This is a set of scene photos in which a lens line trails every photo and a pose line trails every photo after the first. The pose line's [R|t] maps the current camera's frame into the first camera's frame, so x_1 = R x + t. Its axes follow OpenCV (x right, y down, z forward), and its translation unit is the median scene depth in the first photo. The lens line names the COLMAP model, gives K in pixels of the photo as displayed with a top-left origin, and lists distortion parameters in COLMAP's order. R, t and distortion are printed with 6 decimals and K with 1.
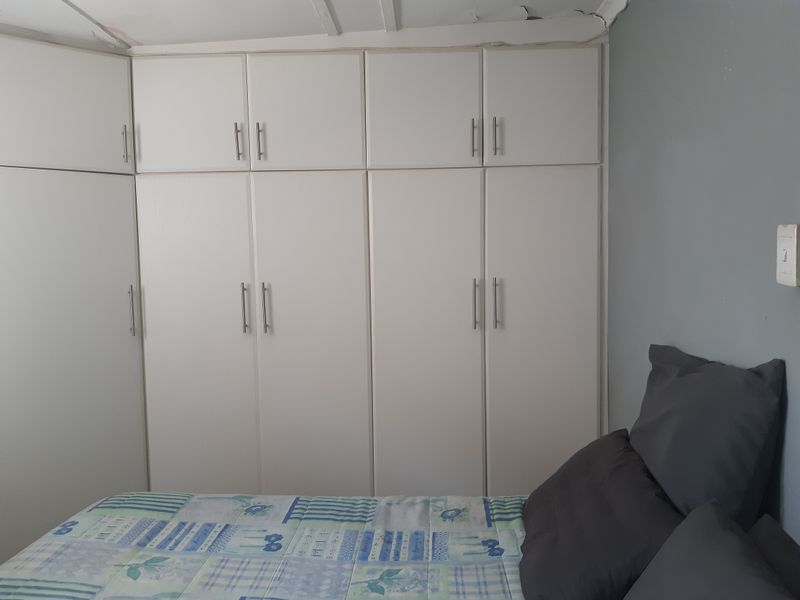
lens RADIAL K [[646.9, 0, 405.3], [0, 646.9, 299.0], [0, 0, 1]] dist [-0.004212, -0.006375]
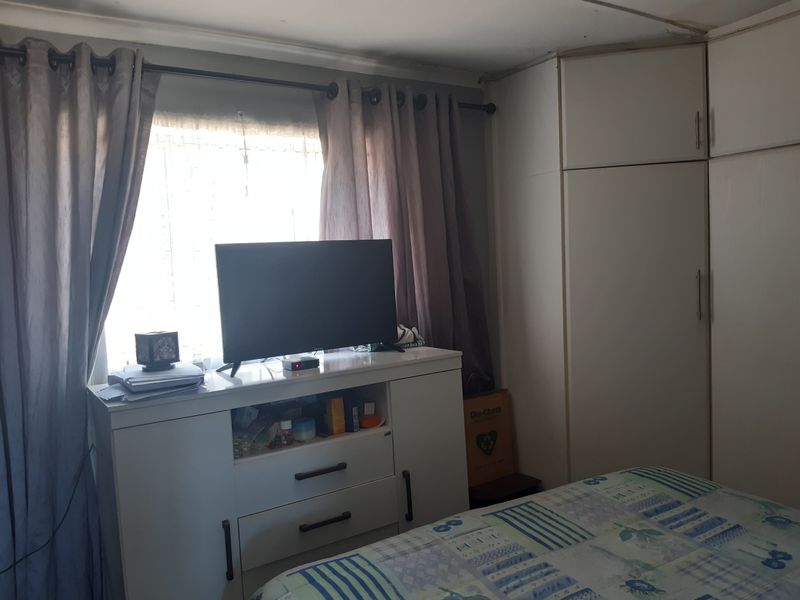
lens RADIAL K [[646.9, 0, 405.3], [0, 646.9, 299.0], [0, 0, 1]] dist [-0.004212, -0.006375]
pose [[0.580962, 0.054448, -0.812107, 0.195896], [-0.032121, 0.998516, 0.043967, -0.008509], [0.813297, 0.000543, 0.581849, 0.052722]]
